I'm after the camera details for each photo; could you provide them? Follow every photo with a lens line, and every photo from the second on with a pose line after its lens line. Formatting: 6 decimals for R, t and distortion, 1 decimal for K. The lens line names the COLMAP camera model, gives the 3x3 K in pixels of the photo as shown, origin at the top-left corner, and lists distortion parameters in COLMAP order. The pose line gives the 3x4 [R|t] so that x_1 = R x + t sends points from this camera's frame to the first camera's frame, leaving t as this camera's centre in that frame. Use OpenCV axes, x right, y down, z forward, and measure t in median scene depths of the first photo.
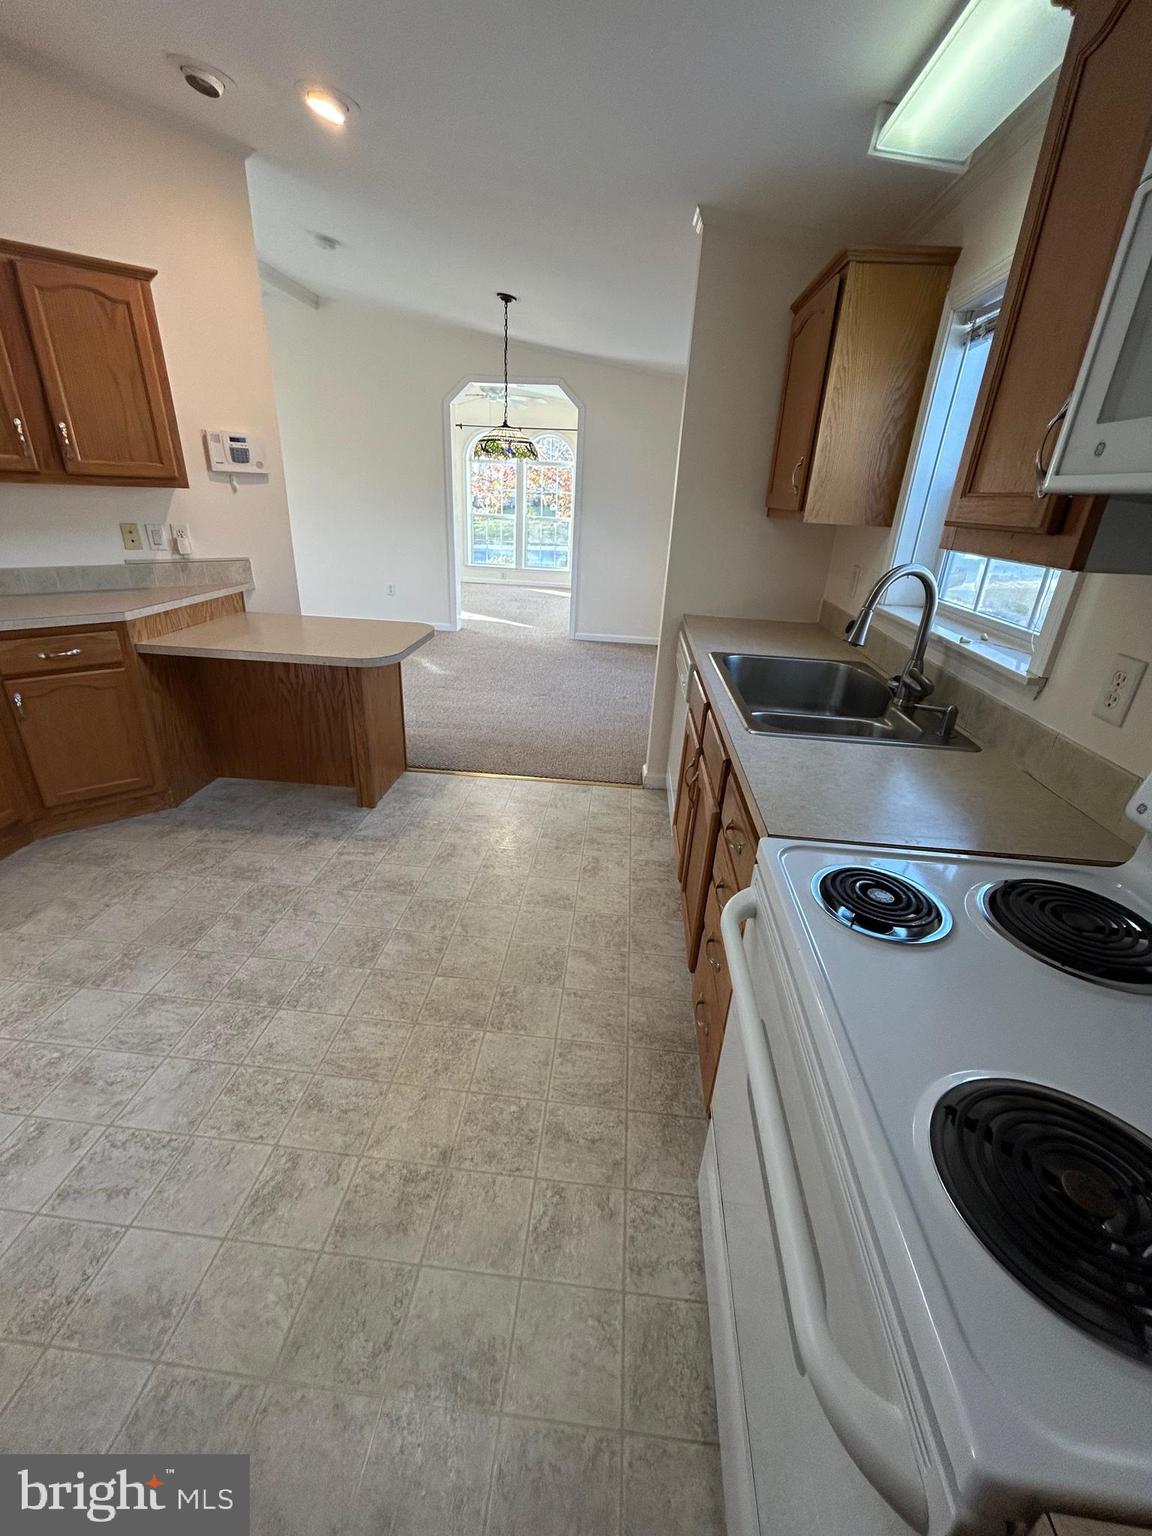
lens RADIAL K [[628.4, 0, 575.8], [0, 628.4, 769.1], [0, 0, 1]] dist [-0.000408, 0.000267]
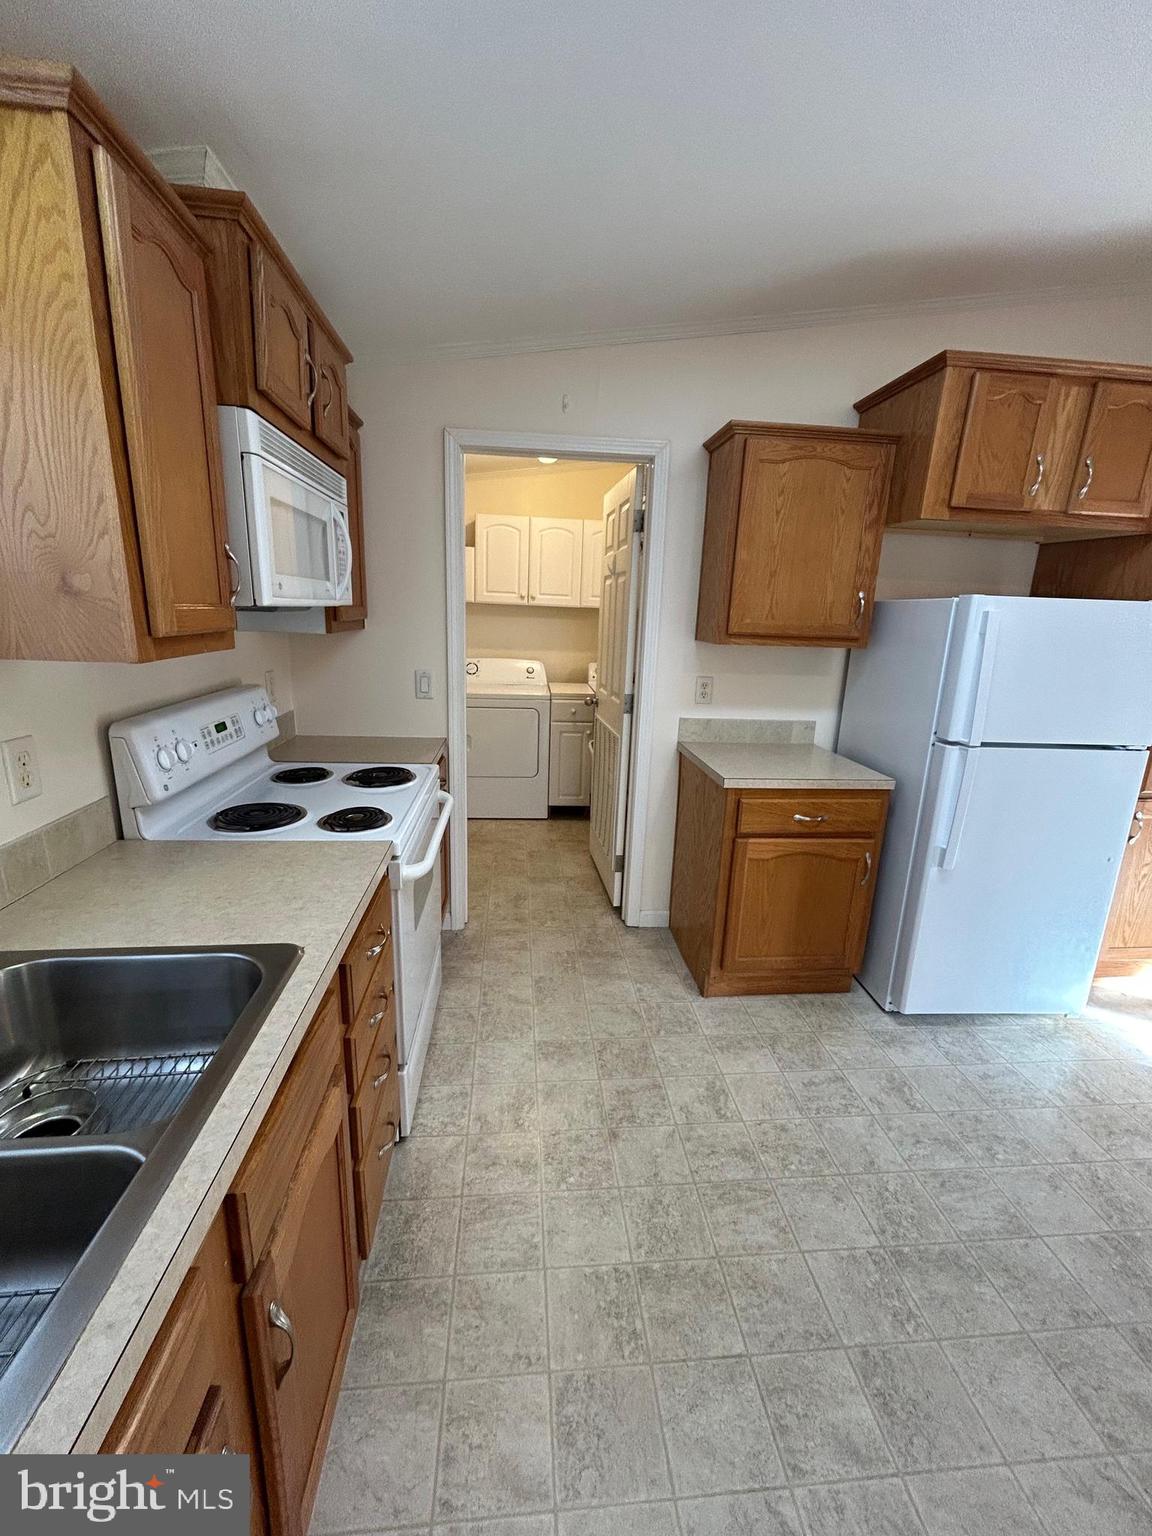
lens RADIAL K [[628.4, 0, 572.2], [0, 628.4, 766.3], [0, 0, 1]] dist [-0.000408, 0.000267]
pose [[-0.981712, -0.032368, -0.187602, 0.117304], [-0.141499, 0.783314, 0.605308, -0.631464], [0.127359, 0.620783, -0.773568, 1.357588]]
